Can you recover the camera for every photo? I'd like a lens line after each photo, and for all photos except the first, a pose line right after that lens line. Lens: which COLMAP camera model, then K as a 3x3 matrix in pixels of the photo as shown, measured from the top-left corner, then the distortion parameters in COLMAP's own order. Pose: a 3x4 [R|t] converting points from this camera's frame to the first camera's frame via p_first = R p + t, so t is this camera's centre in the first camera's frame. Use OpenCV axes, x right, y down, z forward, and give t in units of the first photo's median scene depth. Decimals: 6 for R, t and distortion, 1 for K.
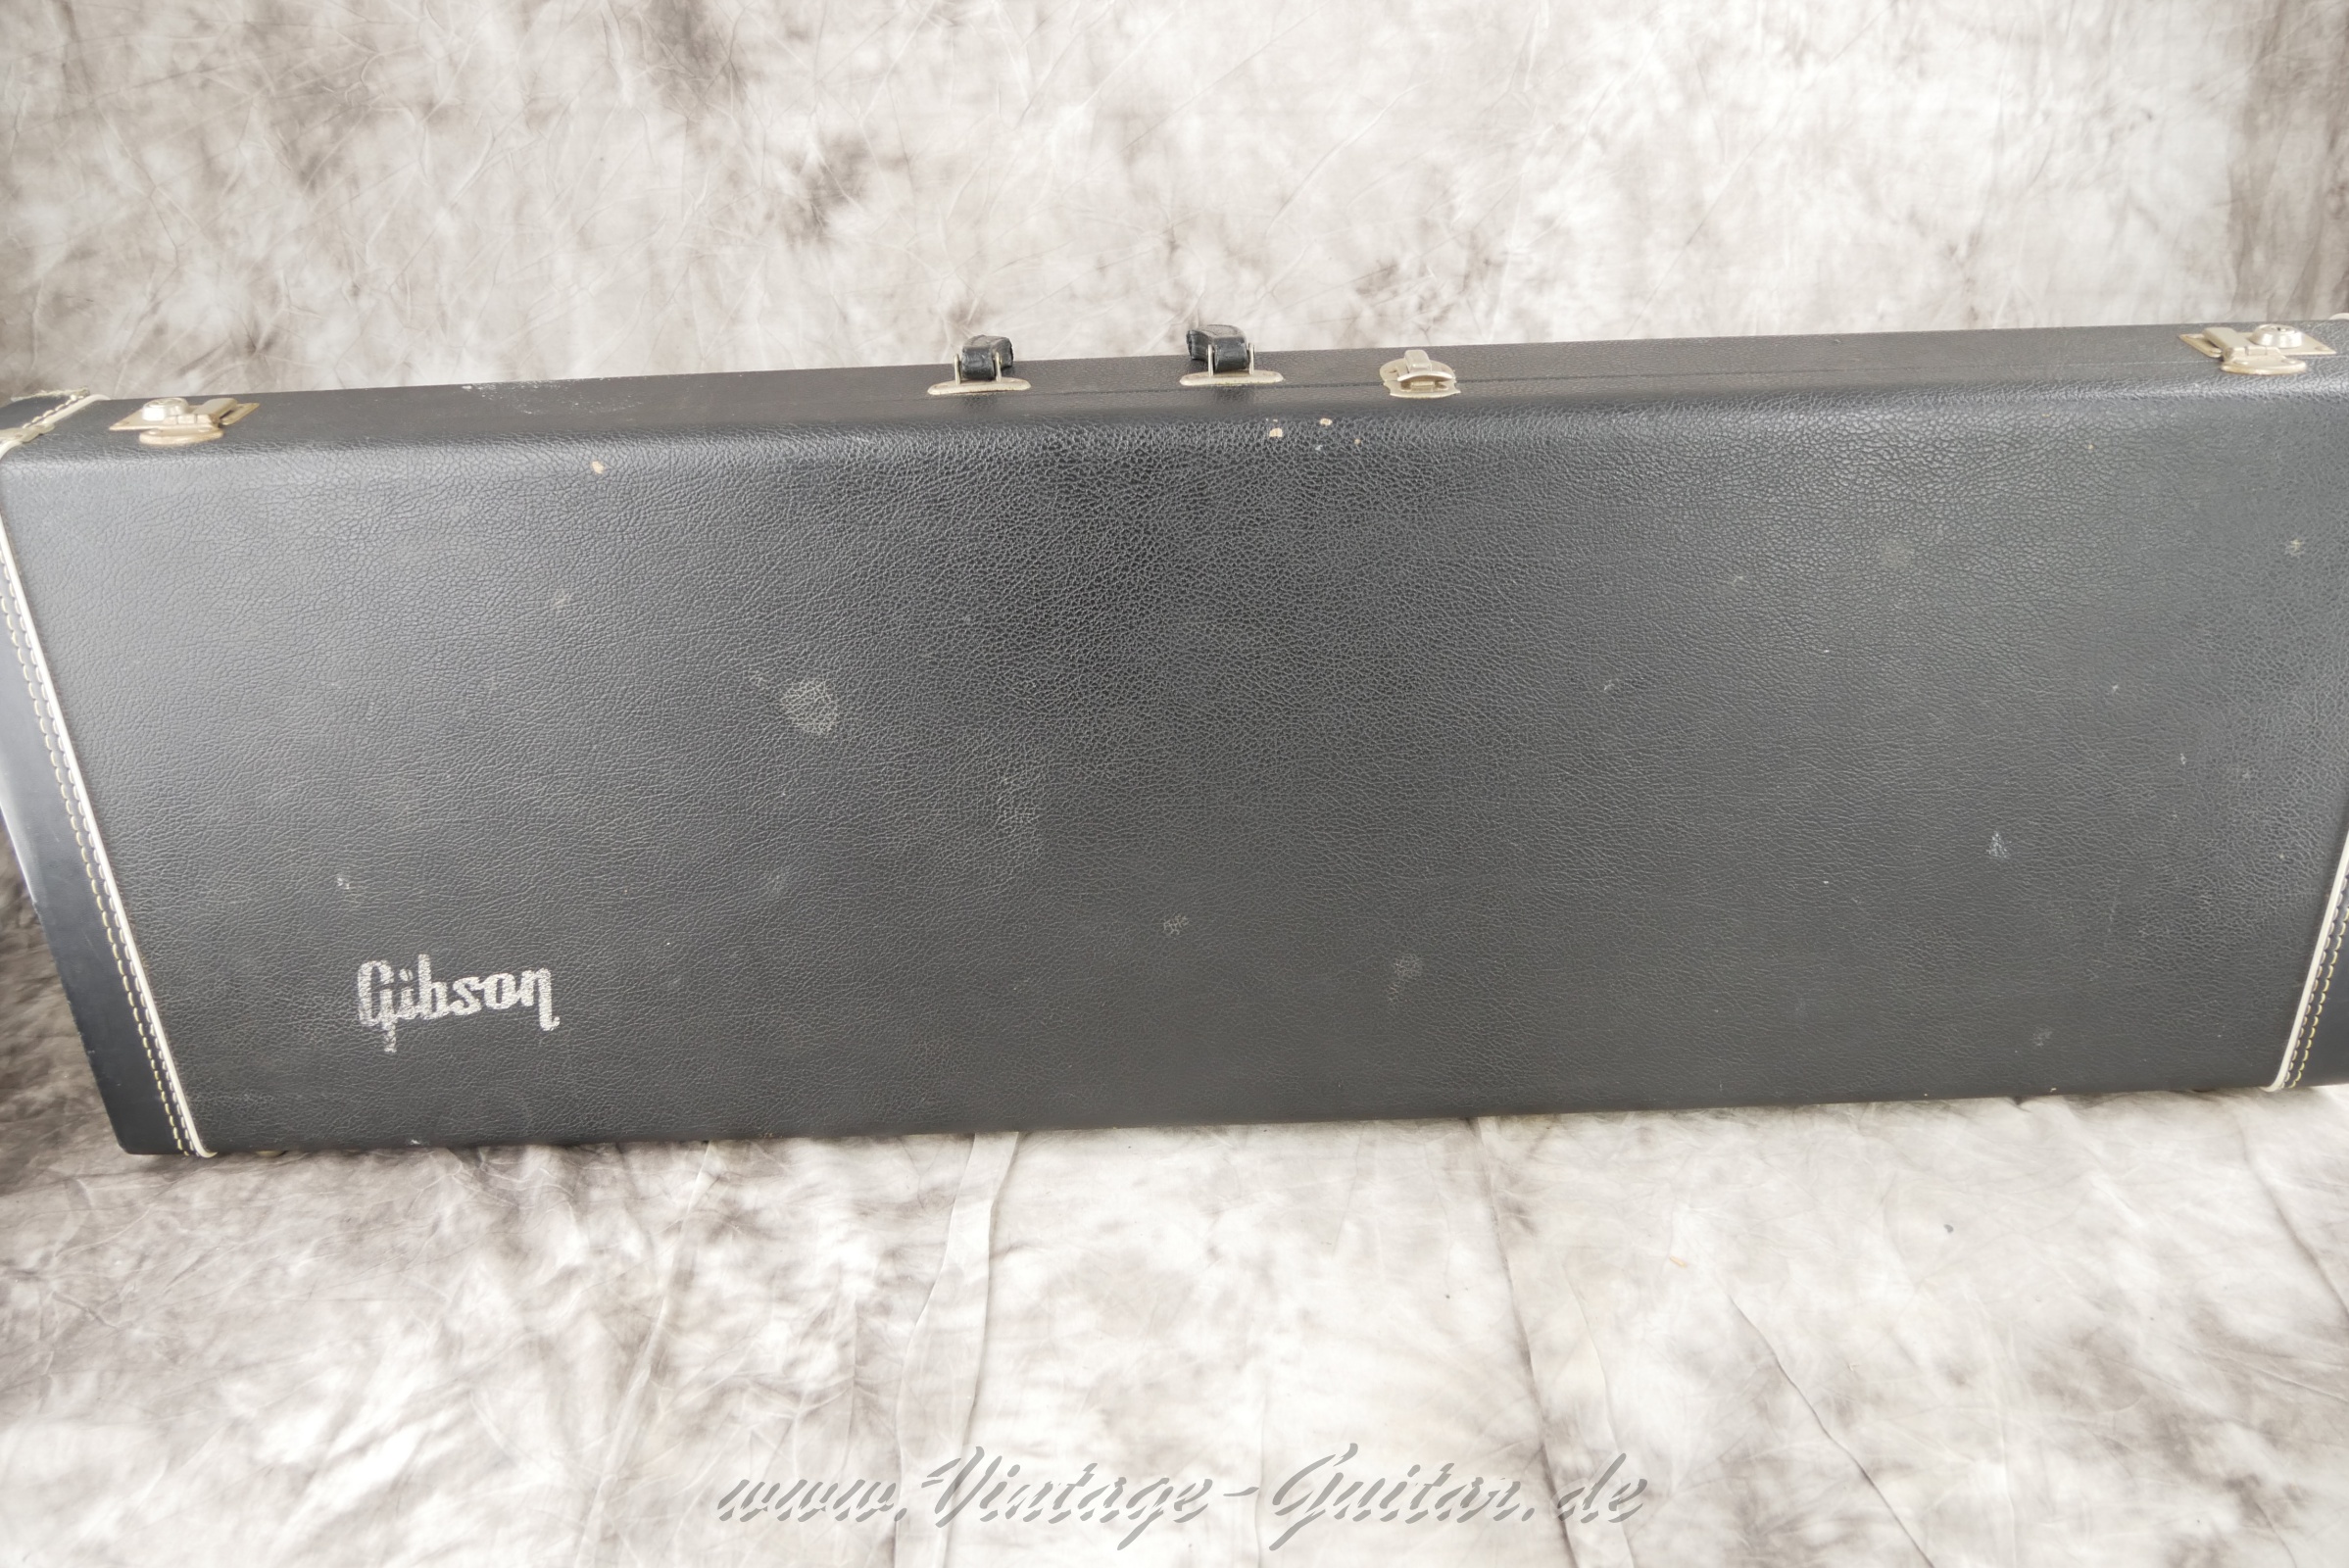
lens RADIAL K [[1952.4, 0, 1182.1], [0, 1952.4, 775.8], [0, 0, 1]] dist [-0.076396, 0.045470]
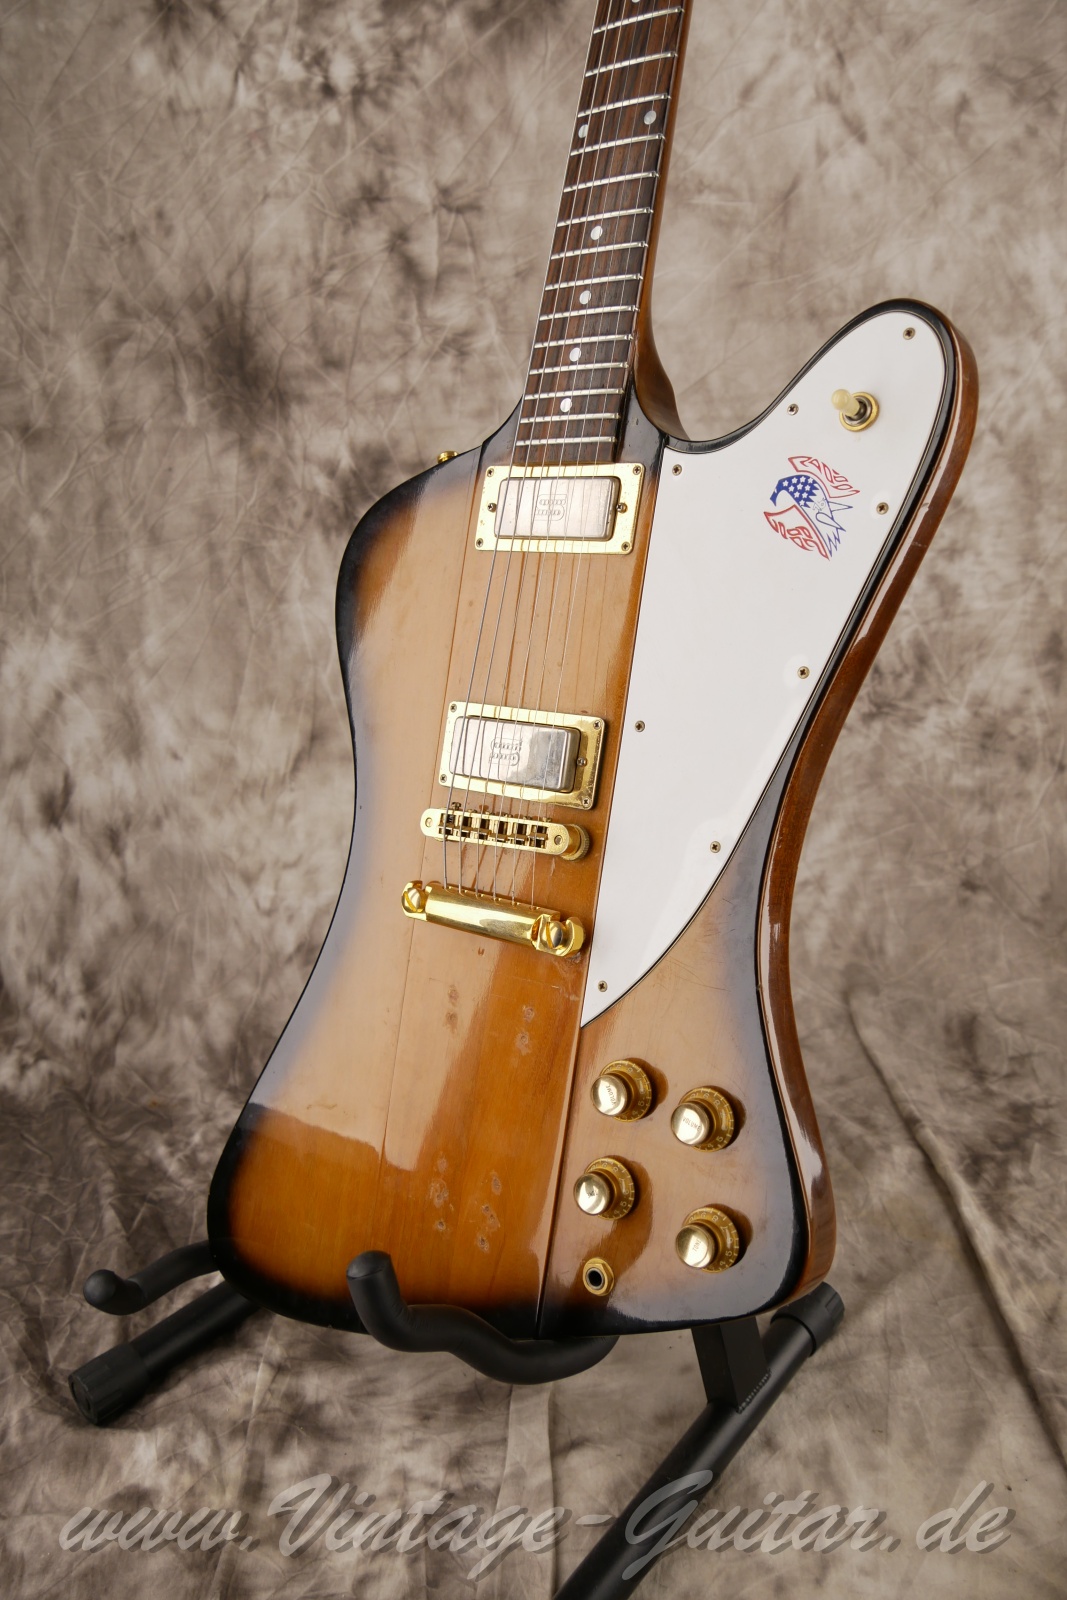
lens RADIAL K [[1309.4, 0, 539.0], [0, 1309.4, 803.8], [0, 0, 1]] dist [-0.075928, 0.037954]
pose [[0.999649, -0.025972, -0.005159, -0.071597], [0.025247, 0.993600, -0.110098, -0.018027], [0.007986, 0.109929, 0.993907, 0.220022]]
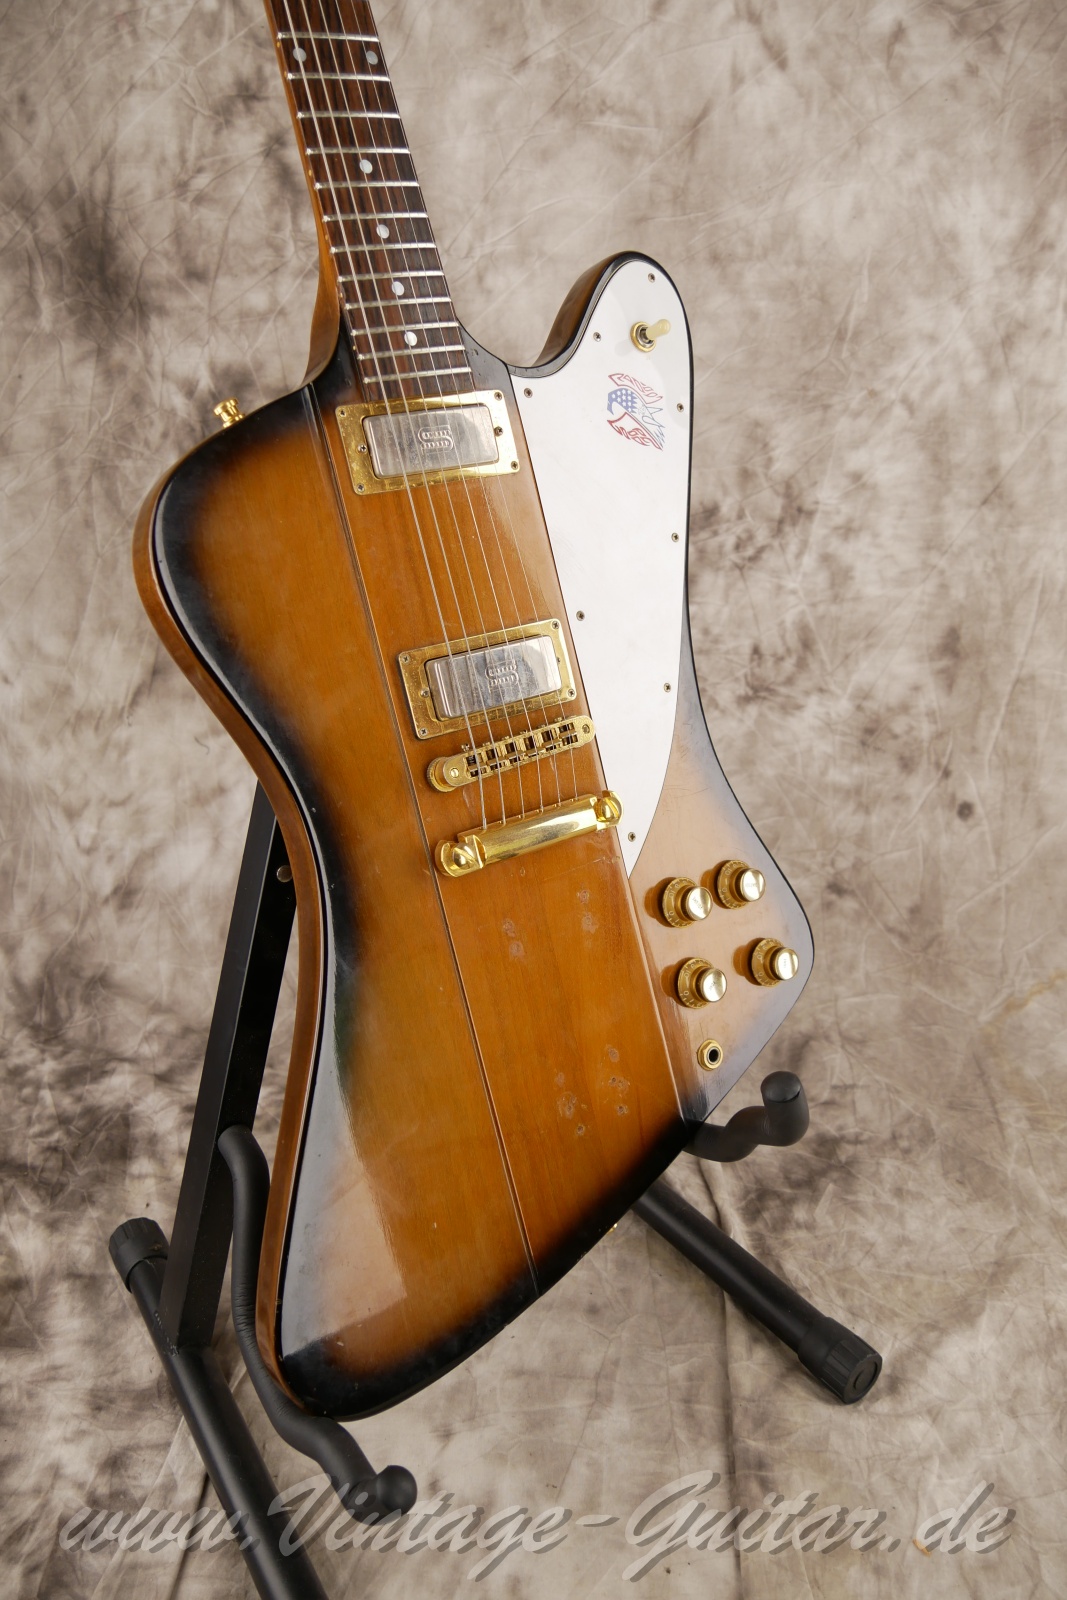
lens RADIAL K [[1309.4, 0, 539.0], [0, 1309.4, 803.8], [0, 0, 1]] dist [-0.075928, 0.037954]
pose [[0.997089, 0.065380, -0.039225, 0.049477], [-0.067180, 0.996658, -0.046473, -0.053667], [0.036056, 0.048973, 0.998149, 0.264067]]
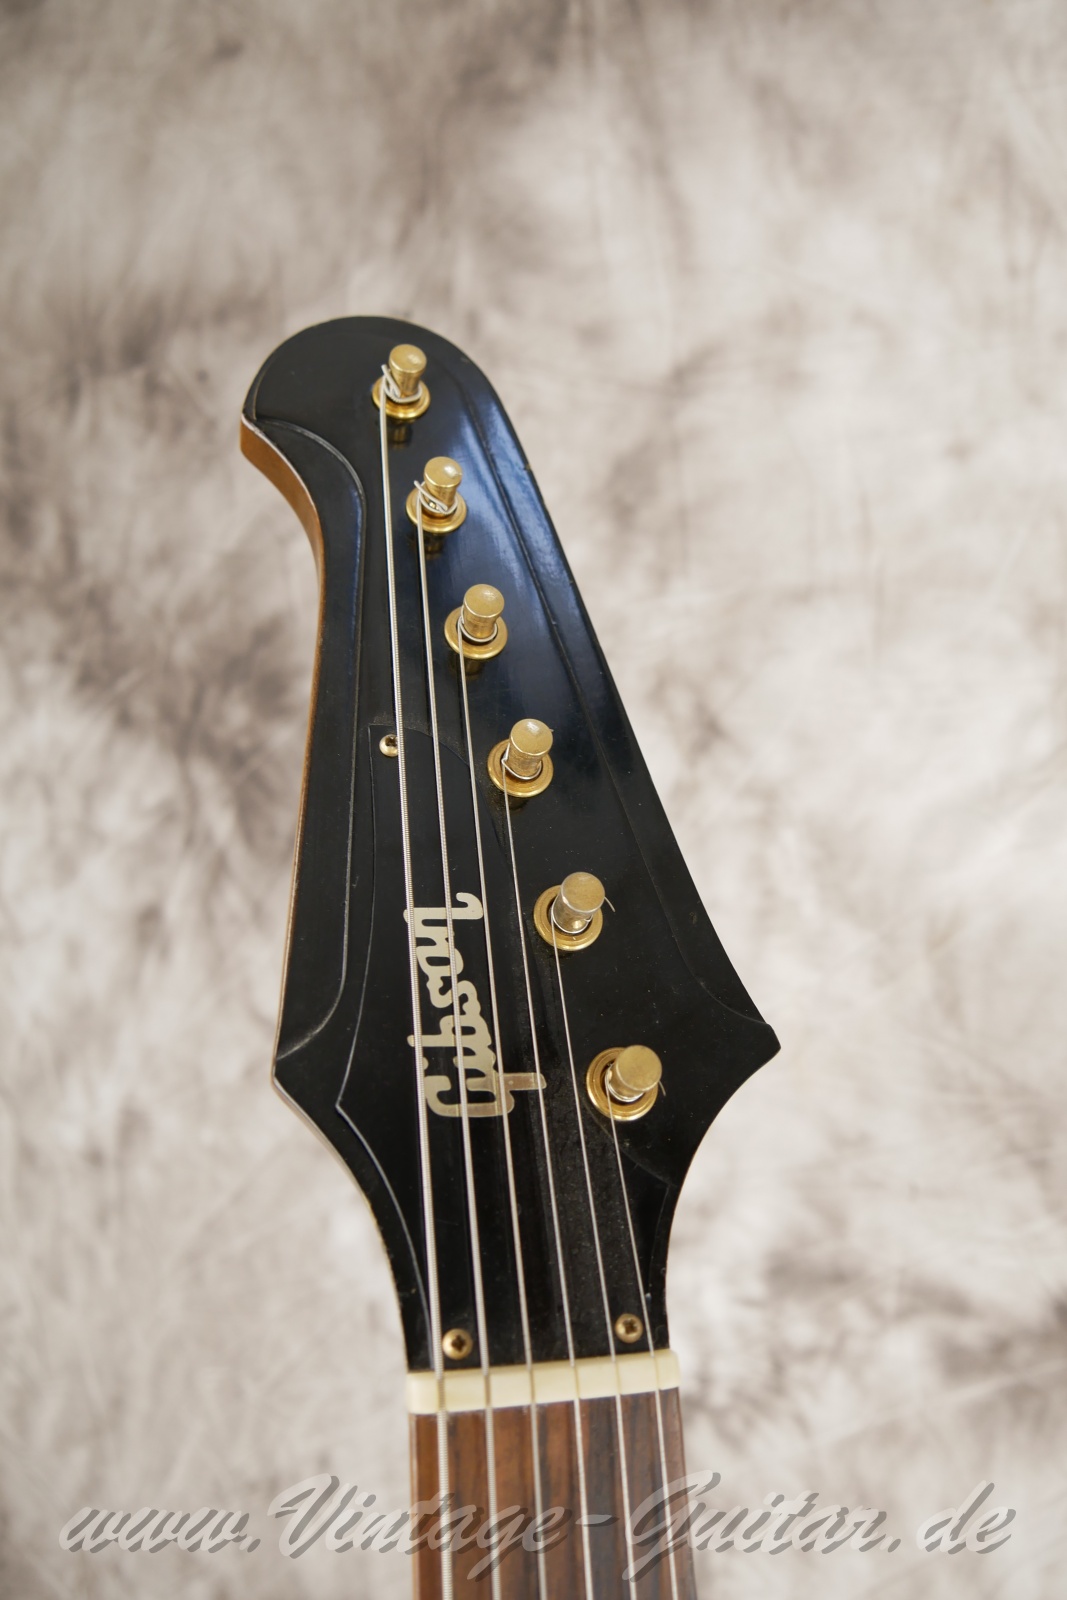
lens RADIAL K [[1329.8, 0, 536.0], [0, 1329.8, 769.9], [0, 0, 1]] dist [-0.076396, 0.045470]
pose [[0.899176, 0.152371, -0.410201, -0.079540], [-0.282225, 0.918327, -0.277533, -0.583457], [0.334411, 0.365321, 0.868741, 0.495142]]
